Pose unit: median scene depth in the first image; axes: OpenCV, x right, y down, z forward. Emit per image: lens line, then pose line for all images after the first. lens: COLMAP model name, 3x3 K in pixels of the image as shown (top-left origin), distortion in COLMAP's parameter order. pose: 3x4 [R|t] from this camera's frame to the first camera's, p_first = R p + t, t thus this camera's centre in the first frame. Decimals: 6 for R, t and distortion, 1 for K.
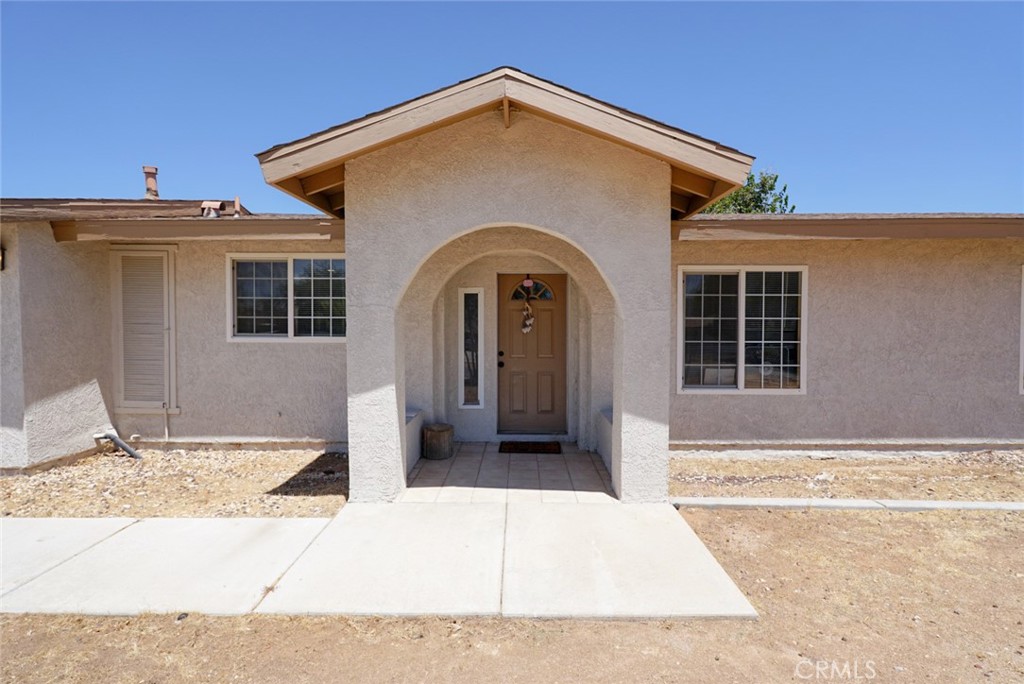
lens RADIAL K [[485.5, 0, 511.7], [0, 485.5, 338.5], [0, 0, 1]] dist [-0.003351, 0.000232]
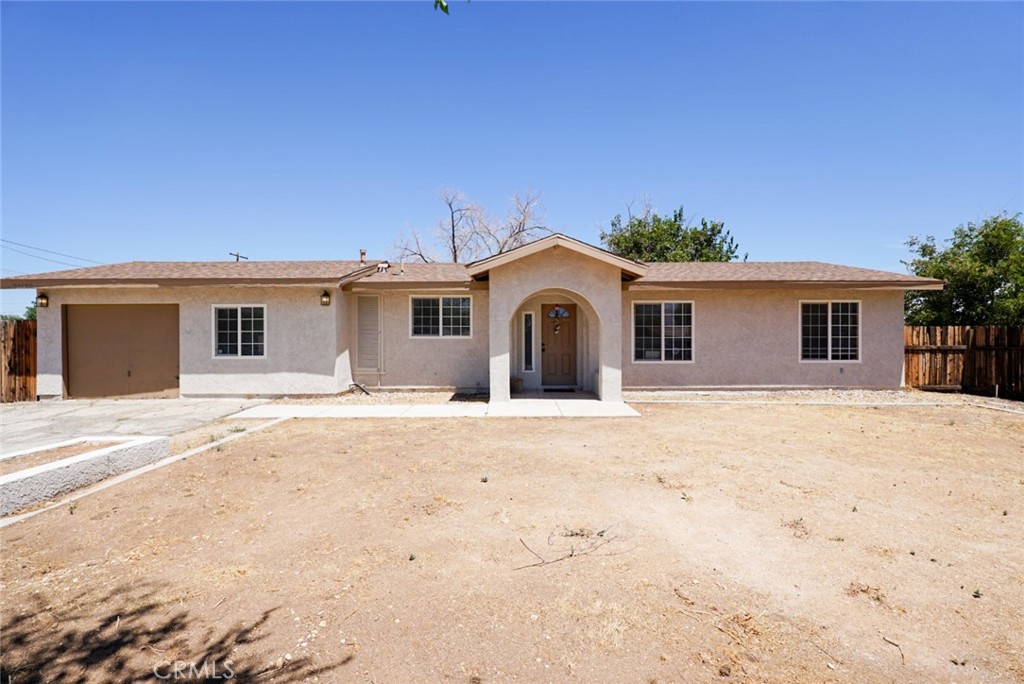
lens RADIAL K [[485.5, 0, 511.3], [0, 485.5, 340.3], [0, 0, 1]] dist [-0.003351, 0.000232]
pose [[0.999974, -0.003093, 0.006528, -0.175330], [0.003210, 0.999834, -0.017940, 0.052430], [-0.006471, 0.017961, 0.999818, -1.029138]]
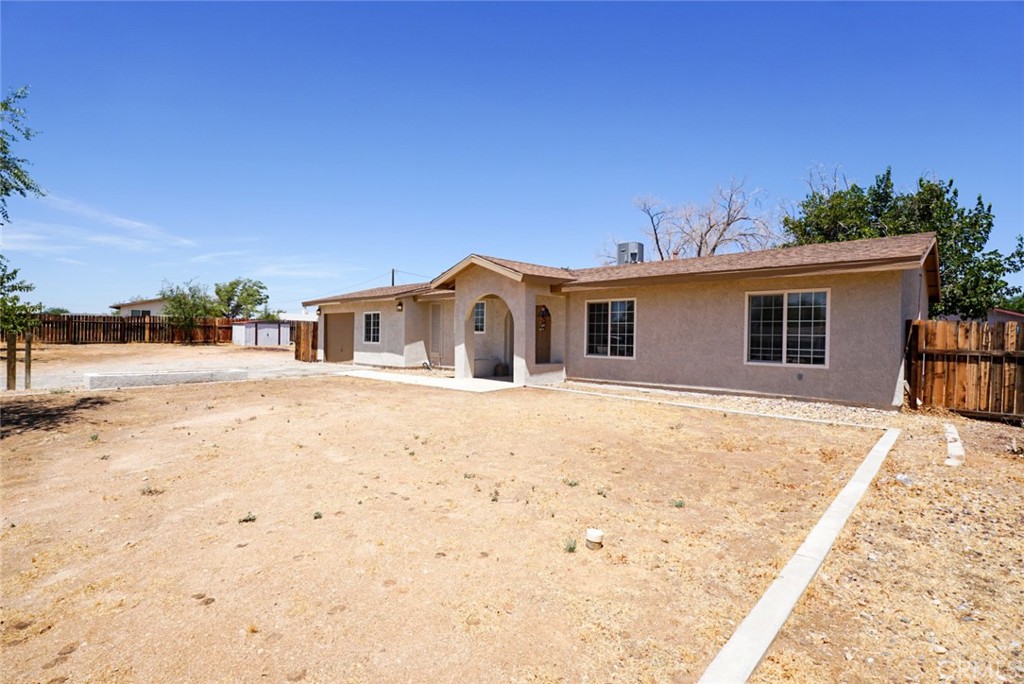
lens RADIAL K [[485.5, 0, 510.8], [0, 485.5, 342.5], [0, 0, 1]] dist [-0.003351, 0.000232]
pose [[0.731075, 0.017763, -0.682065, 1.618369], [-0.032352, 0.999439, -0.008648, 0.076732], [0.681529, 0.028389, 0.731240, -0.869258]]
